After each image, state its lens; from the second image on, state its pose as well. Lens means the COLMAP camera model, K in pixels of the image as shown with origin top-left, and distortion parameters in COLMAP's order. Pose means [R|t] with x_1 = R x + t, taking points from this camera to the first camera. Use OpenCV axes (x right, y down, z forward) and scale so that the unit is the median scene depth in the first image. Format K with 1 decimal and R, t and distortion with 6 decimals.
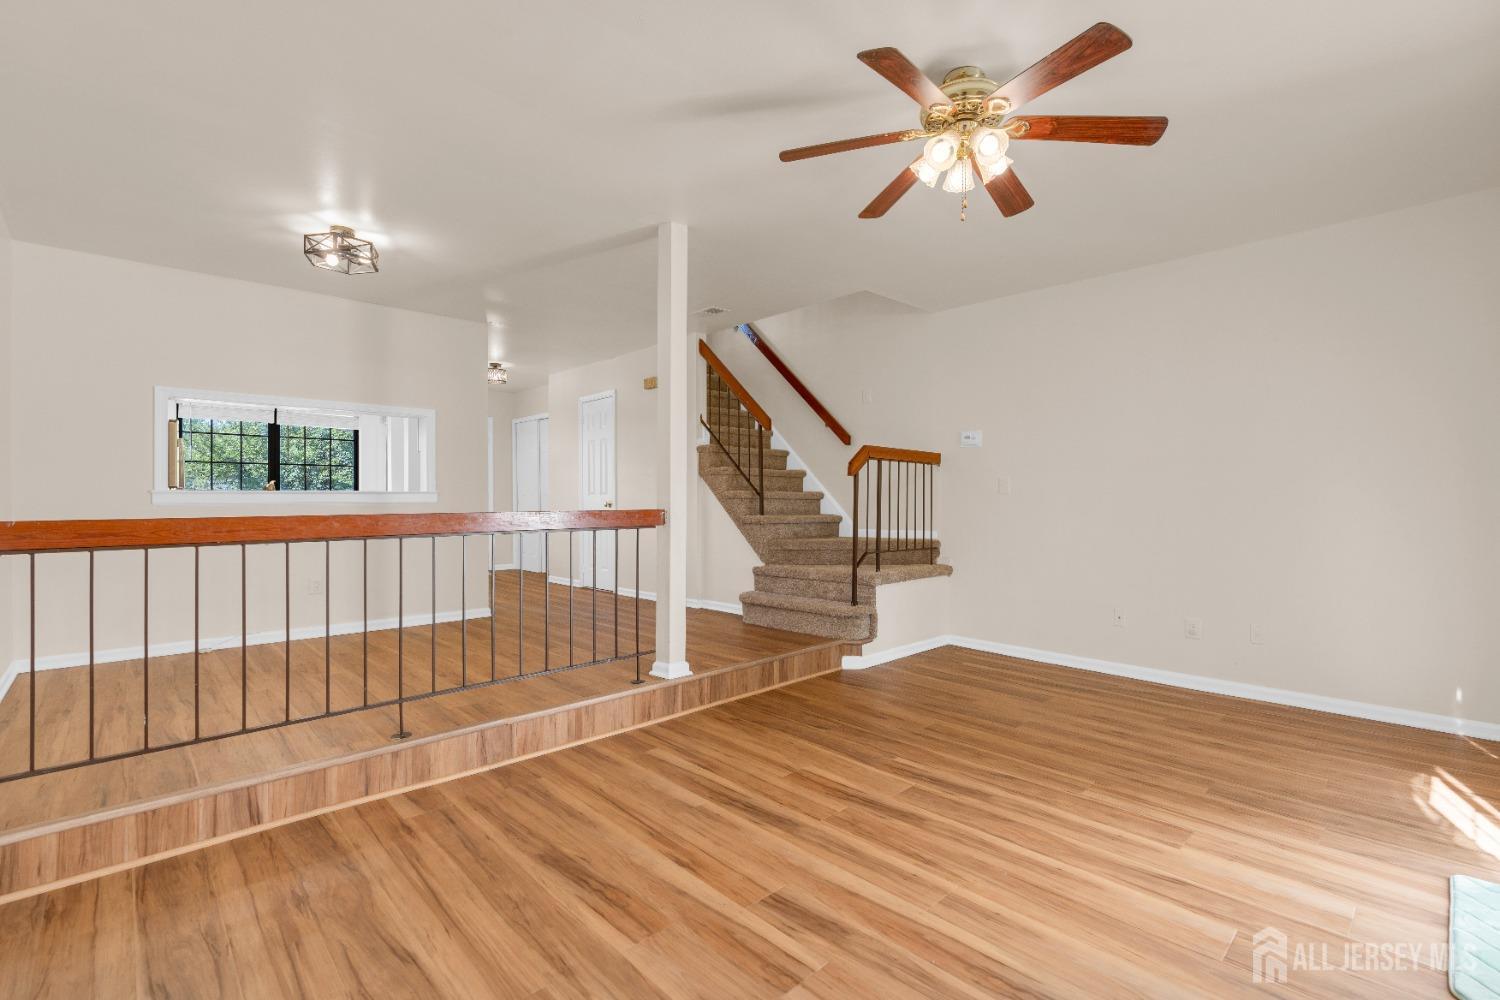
lens RADIAL K [[650.8, 0, 783.3], [0, 650.8, 504.3], [0, 0, 1]] dist [-0.003466, -0.000055]
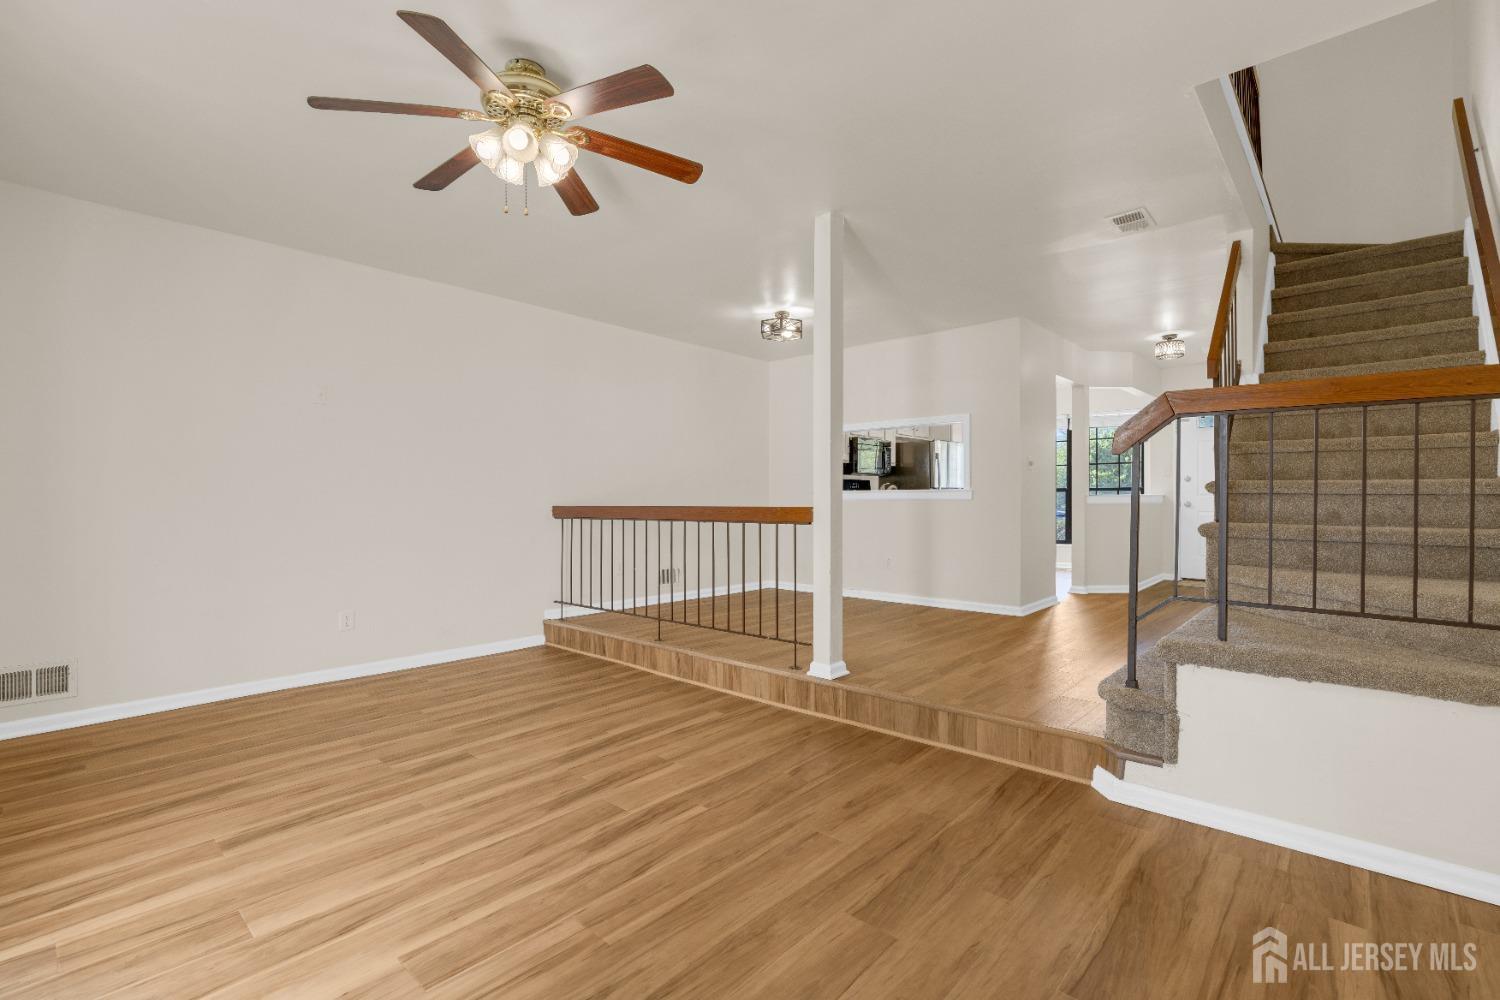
lens RADIAL K [[690.8, 0, 750.0], [0, 690.8, 500.0], [0, 0, 1]] dist [-0.007753, 0.000674]
pose [[0.057931, 0.003789, -0.998313, 1.178540], [-0.003561, 0.999987, 0.003589, -0.009185], [0.998314, 0.003347, 0.057944, 1.117033]]
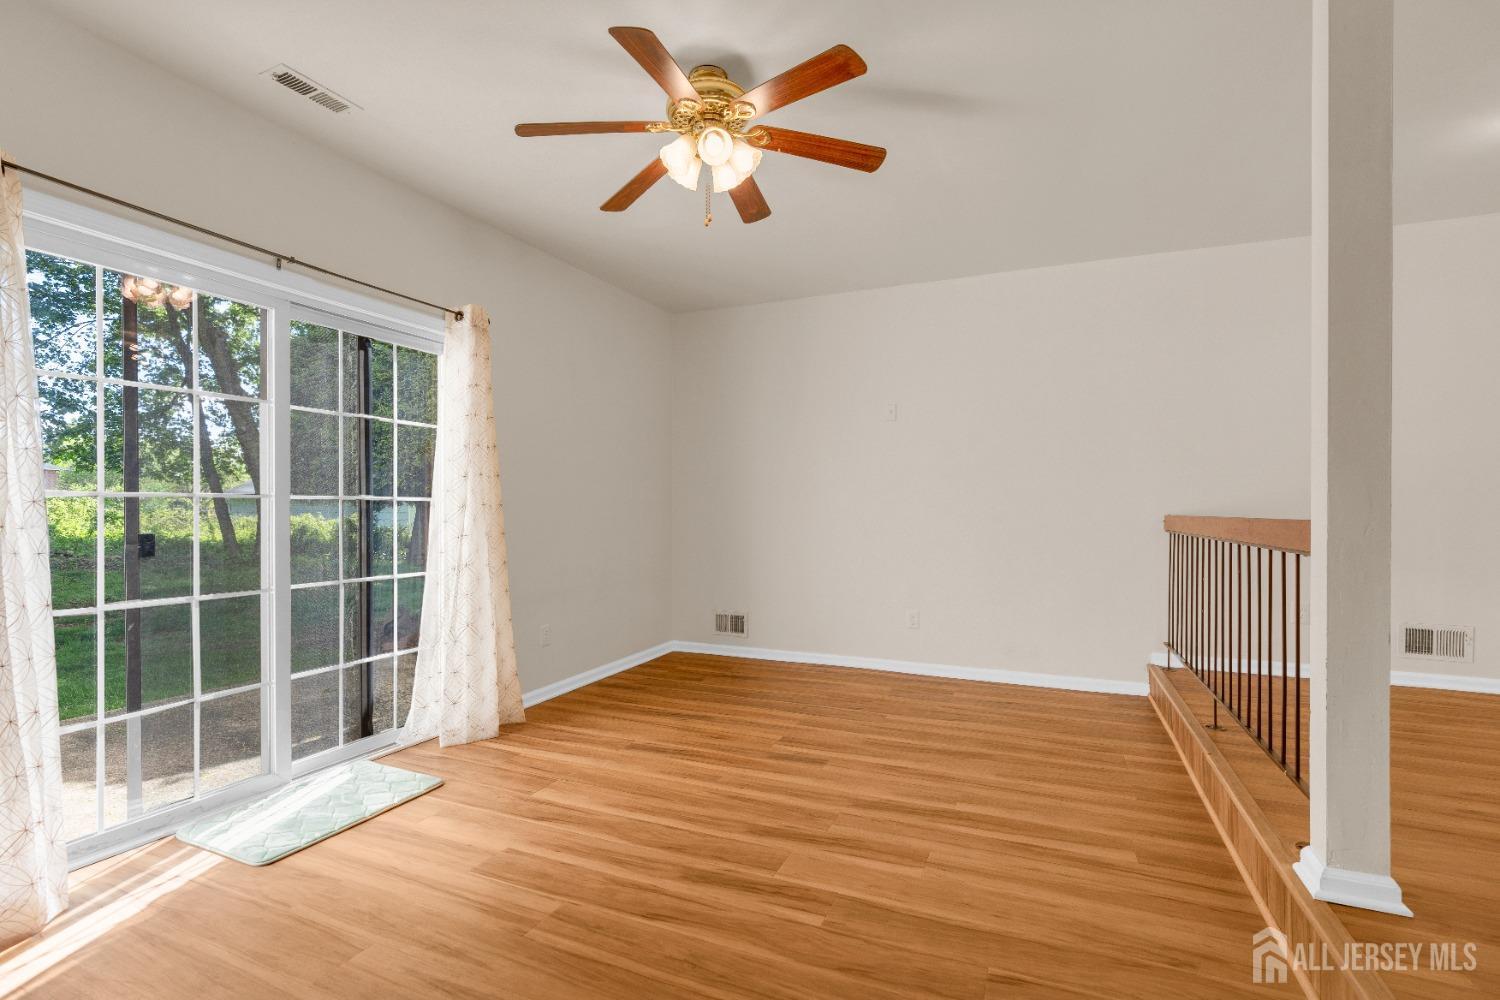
lens RADIAL K [[690.8, 0, 750.0], [0, 690.8, 500.0], [0, 0, 1]] dist [-0.007753, 0.000674]
pose [[-0.933965, -0.001870, -0.357360, 0.527655], [0.000745, 0.999974, -0.007179, -0.011478], [0.357364, -0.006971, -0.933939, 1.772341]]
